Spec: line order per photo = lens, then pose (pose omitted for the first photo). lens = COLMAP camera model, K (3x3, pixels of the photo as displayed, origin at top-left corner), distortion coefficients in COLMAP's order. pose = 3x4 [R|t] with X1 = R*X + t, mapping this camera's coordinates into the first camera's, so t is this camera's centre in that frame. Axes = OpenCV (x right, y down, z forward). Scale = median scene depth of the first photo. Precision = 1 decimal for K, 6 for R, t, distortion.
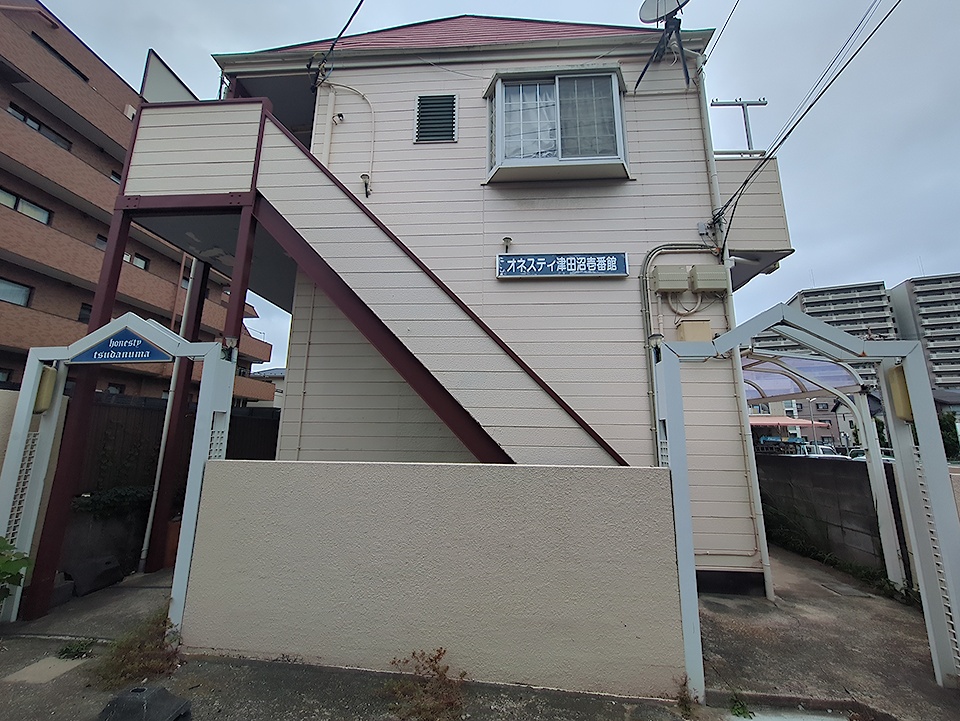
lens RADIAL K [[377.7, 0, 481.9], [0, 377.7, 361.0], [0, 0, 1]] dist [-0.004981, 0.003030]
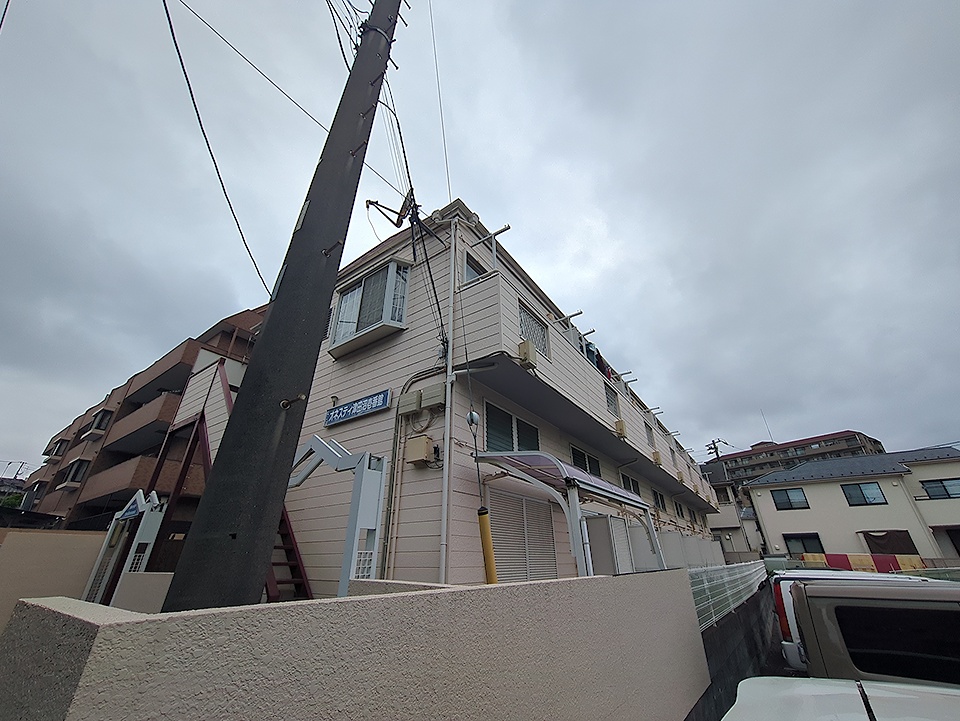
lens RADIAL K [[377.7, 0, 481.9], [0, 377.7, 361.0], [0, 0, 1]] dist [-0.004981, 0.003030]
pose [[0.850183, -0.262503, -0.456378, 1.231383], [0.123704, 0.942167, -0.311477, 0.053092], [0.511749, 0.208356, 0.833487, 0.095922]]
